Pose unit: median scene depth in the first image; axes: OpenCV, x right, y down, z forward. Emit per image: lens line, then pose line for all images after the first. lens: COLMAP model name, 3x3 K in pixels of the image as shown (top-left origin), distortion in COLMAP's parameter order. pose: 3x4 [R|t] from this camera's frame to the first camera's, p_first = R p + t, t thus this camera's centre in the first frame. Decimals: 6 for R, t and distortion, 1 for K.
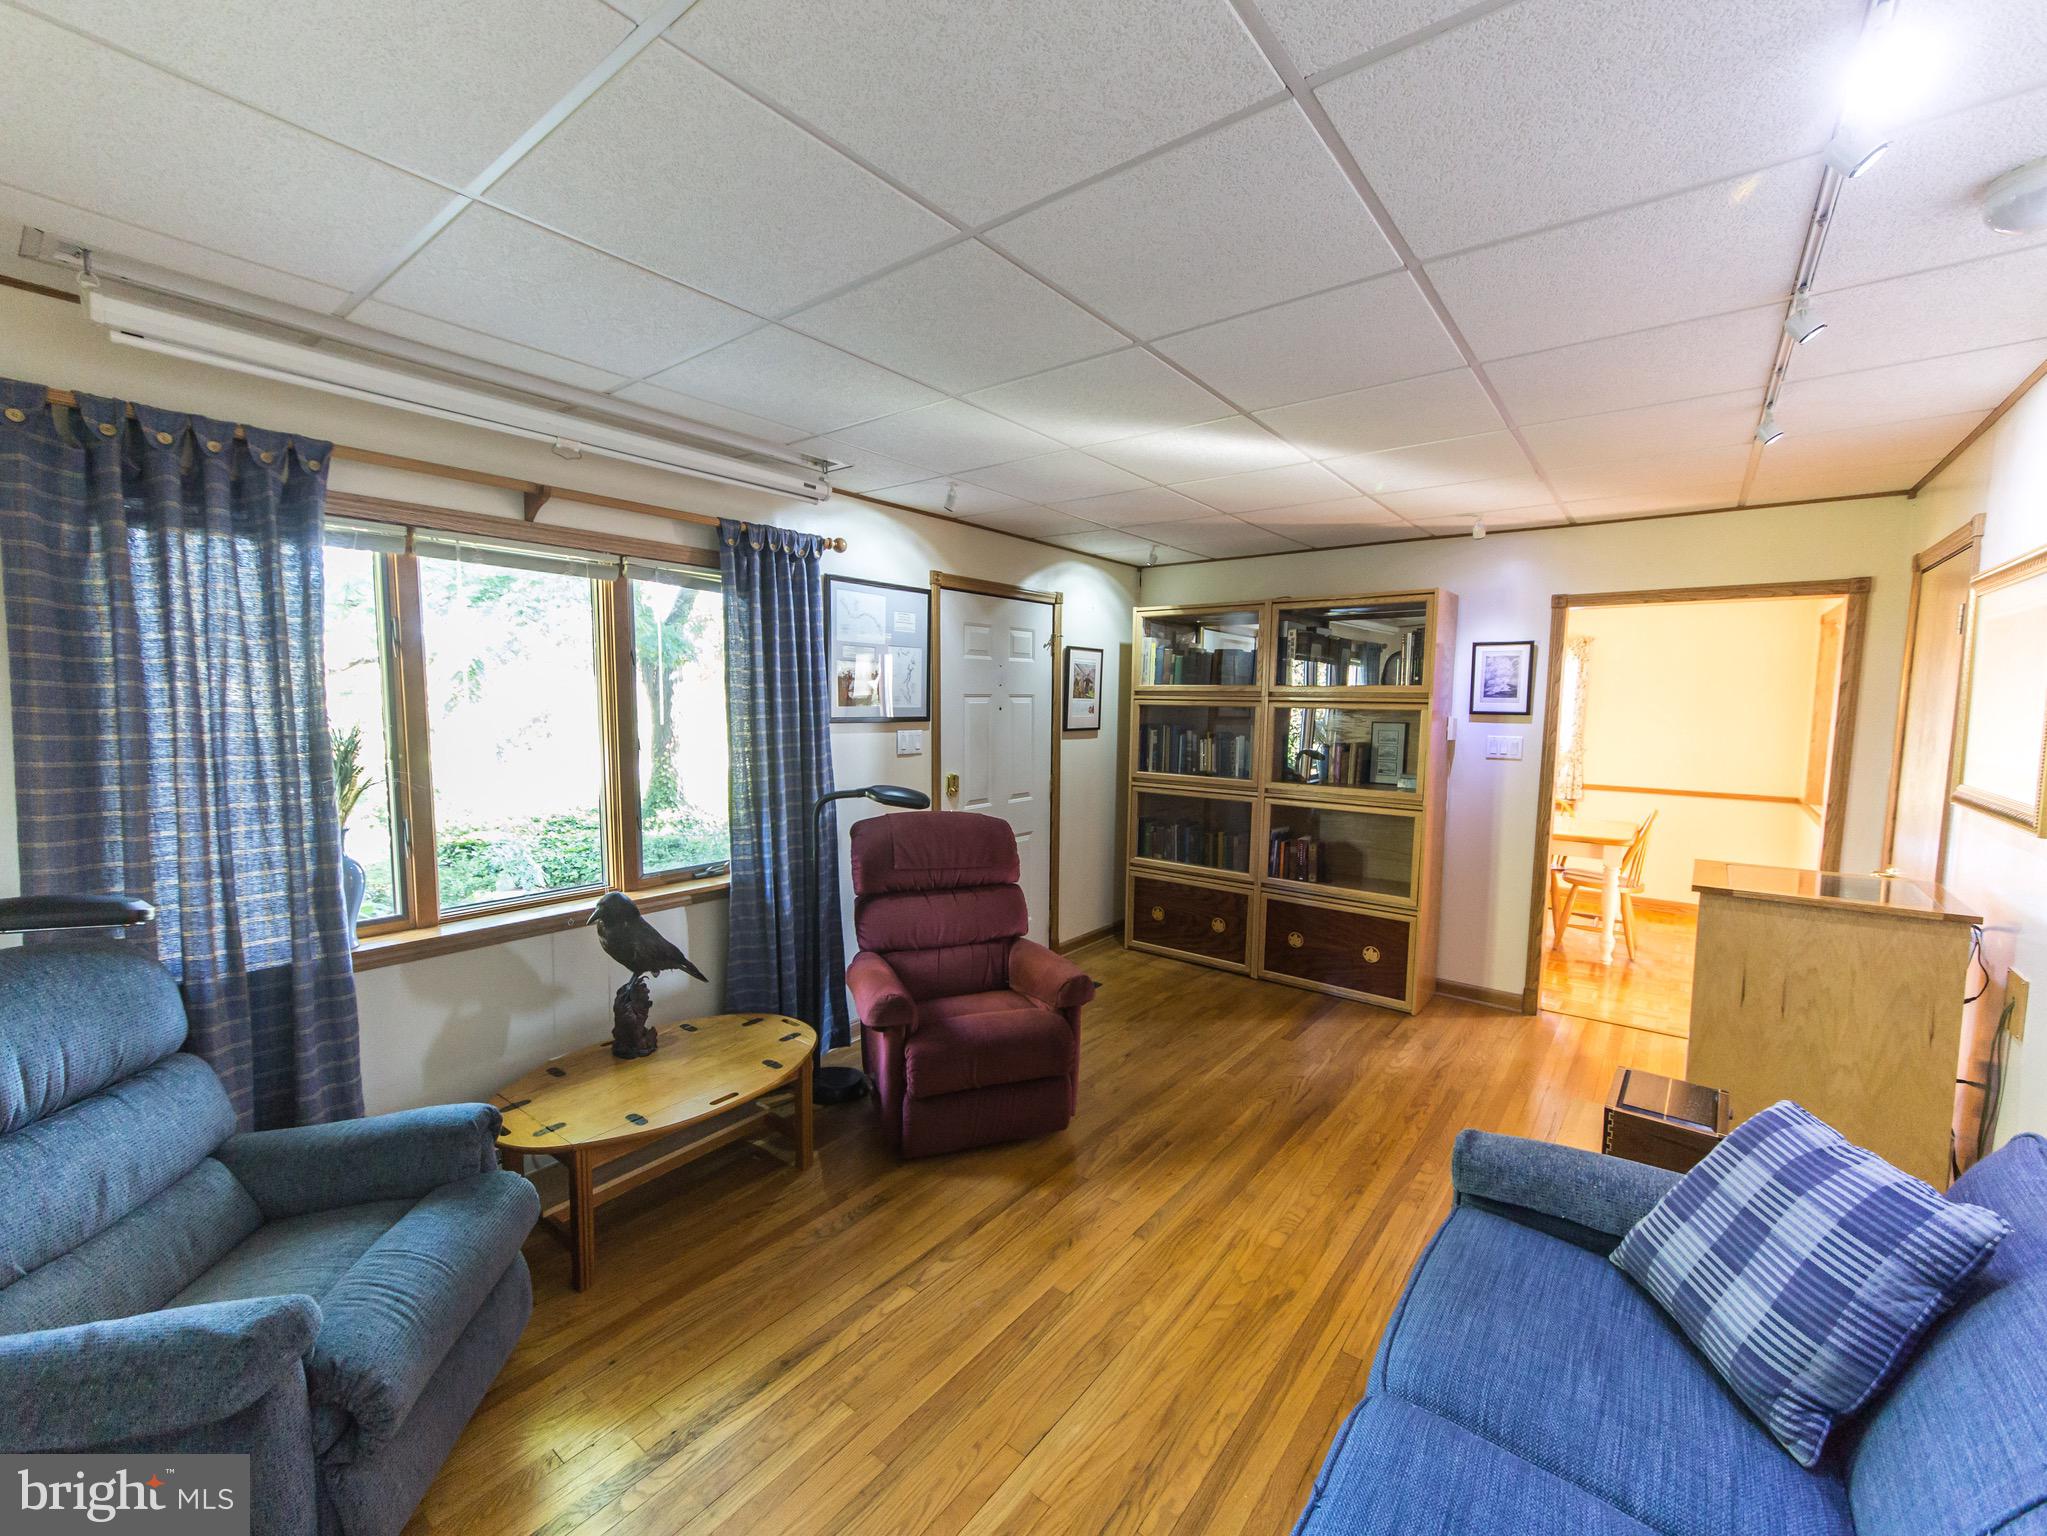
lens RADIAL K [[837.1, 0, 1024.6], [0, 837.1, 772.0], [0, 0, 1]] dist [-0.001444, -0.000185]
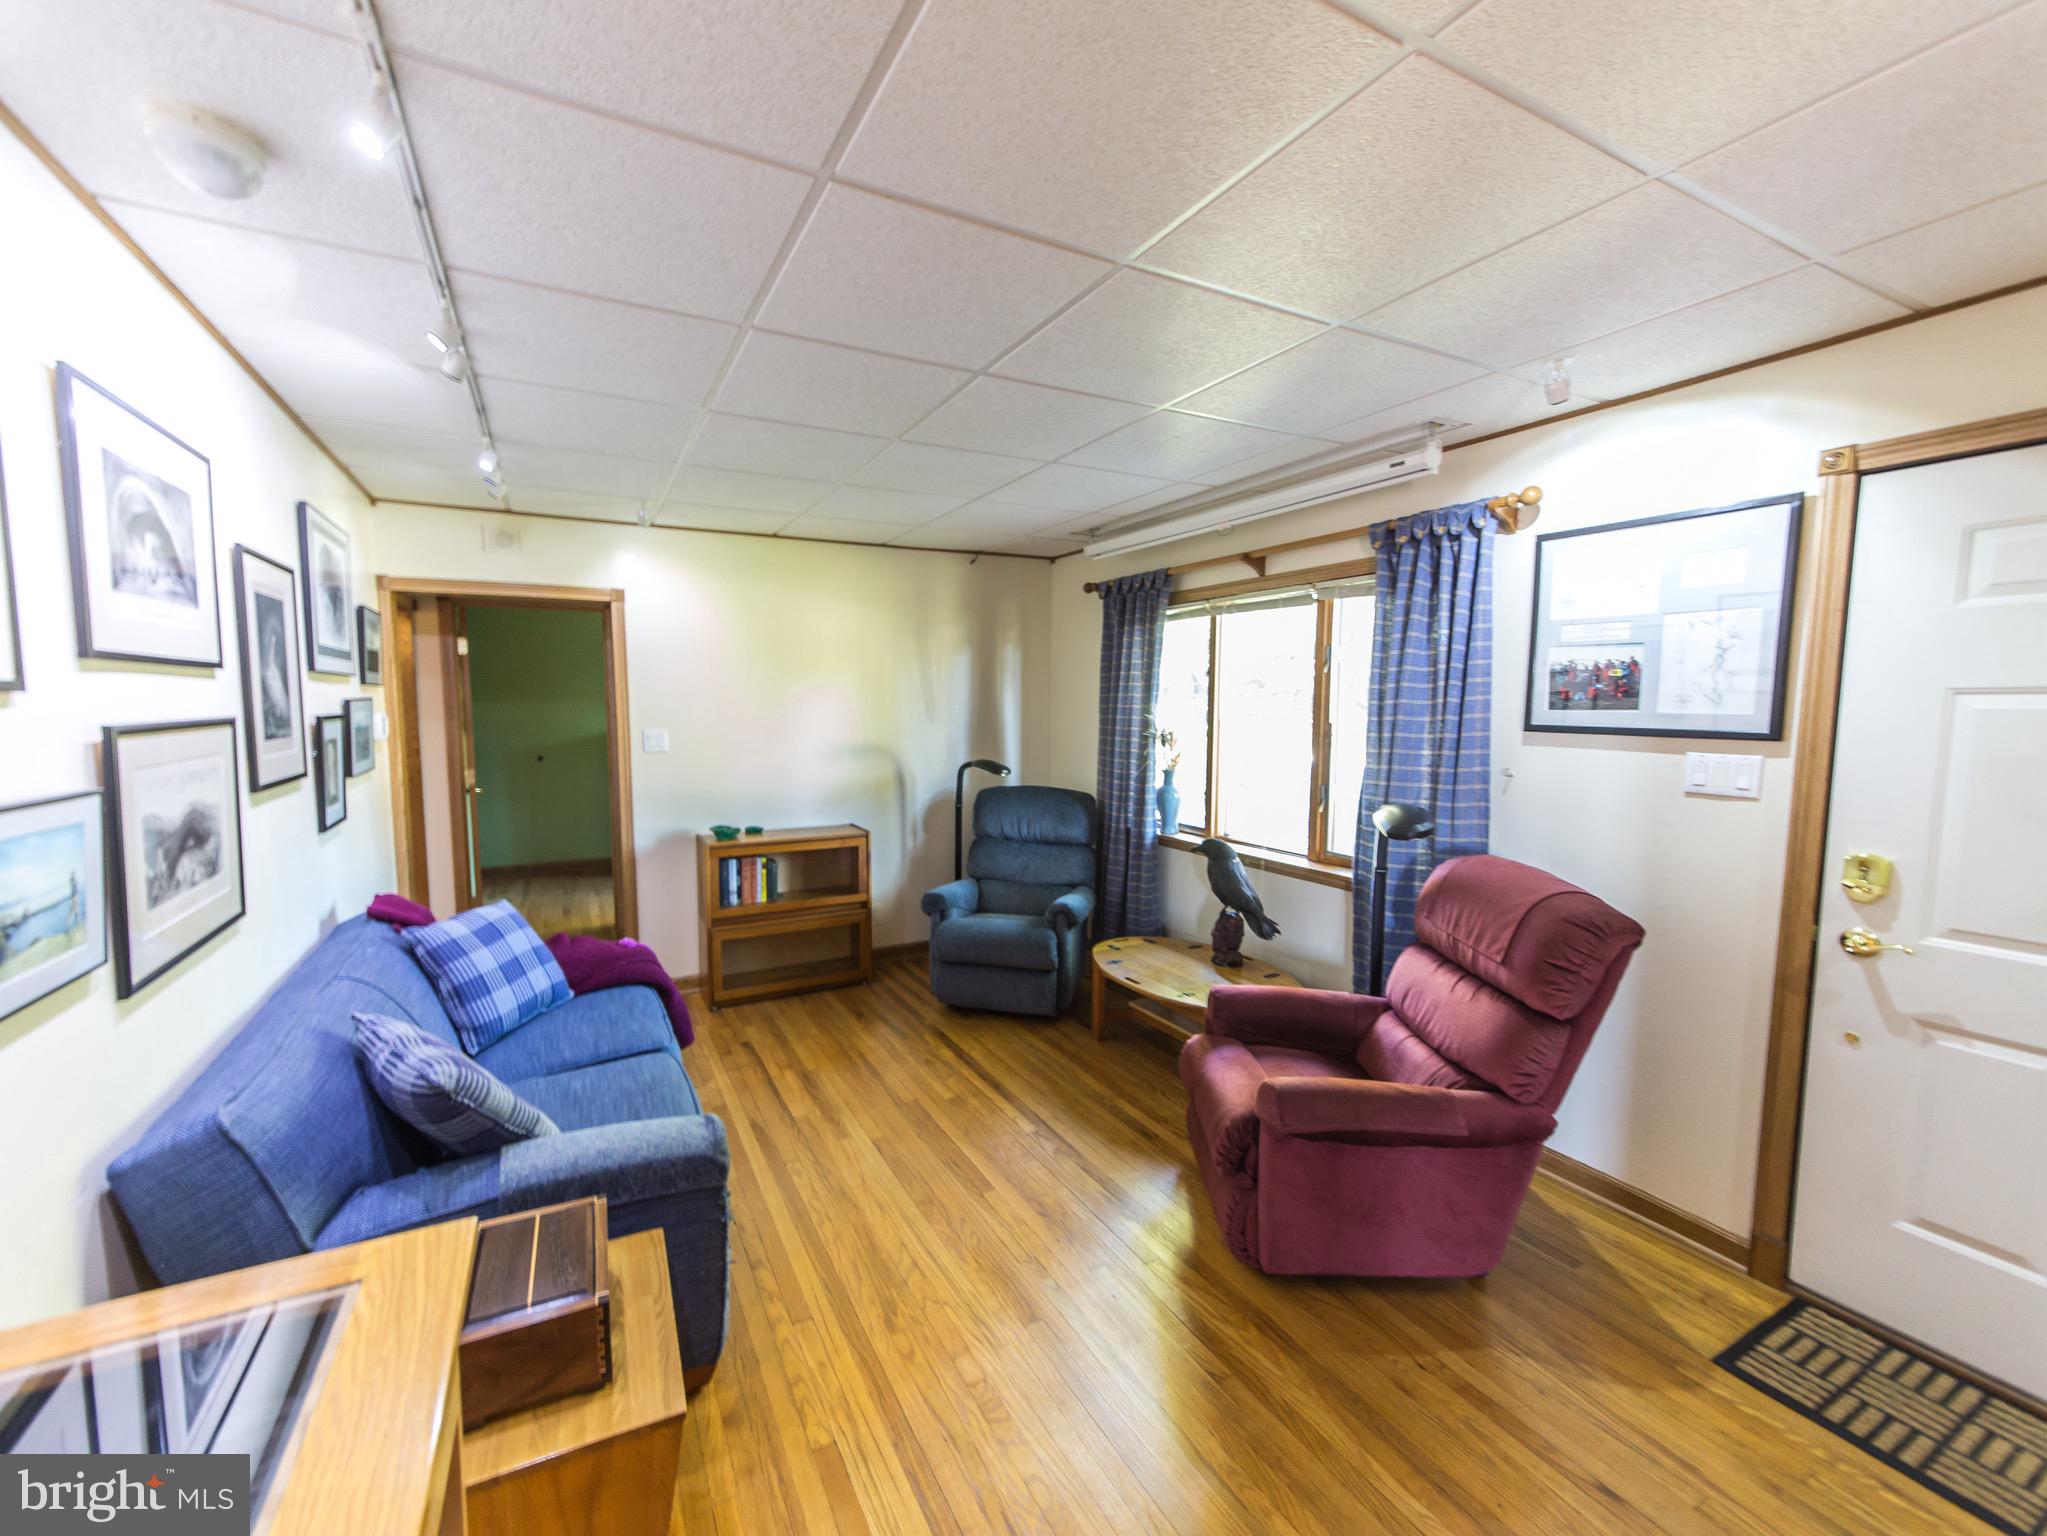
lens RADIAL K [[823.9, 0, 976.2], [0, 823.9, 776.2], [0, 0, 1]] dist [-0.001082, -0.000277]
pose [[-0.425208, 0.076167, -0.901885, 0.858277], [-0.081579, 0.989172, 0.122001, -0.089260], [0.901411, 0.125450, -0.414391, 1.121560]]
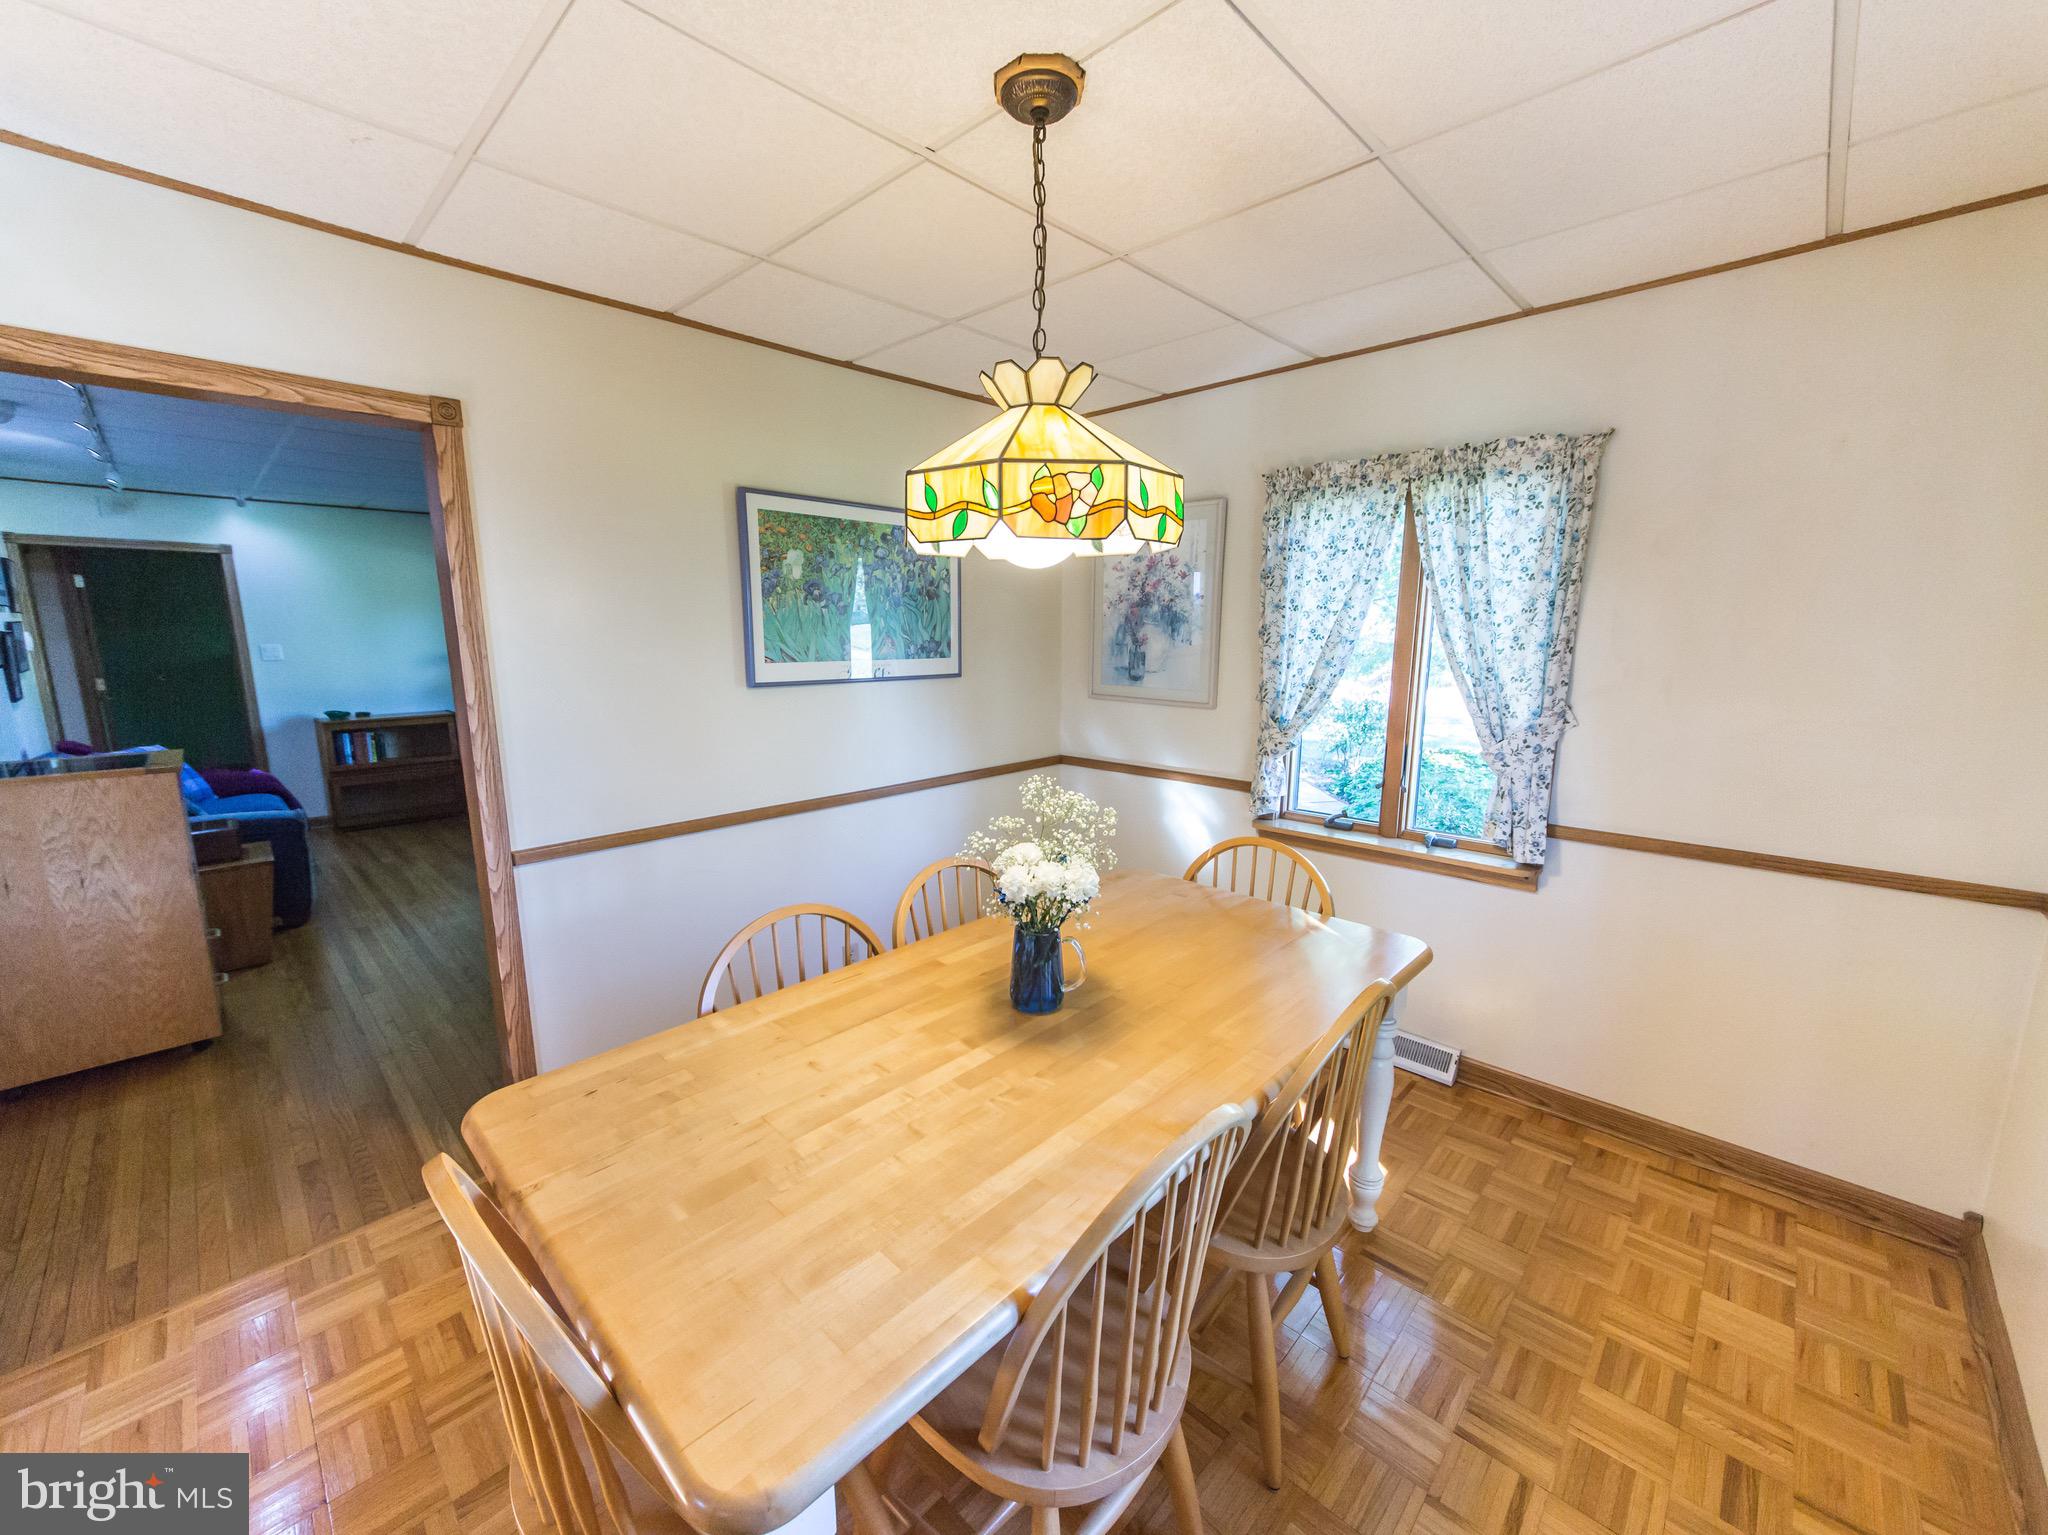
lens RADIAL K [[817.5, 0, 1018.8], [0, 817.5, 773.5], [0, 0, 1]] dist [0.000761, -0.000080]
pose [[-0.108910, 0.168922, -0.979594, 1.718876], [-0.085396, 0.980223, 0.178525, -0.164495], [0.990377, 0.103097, -0.092331, 2.173560]]
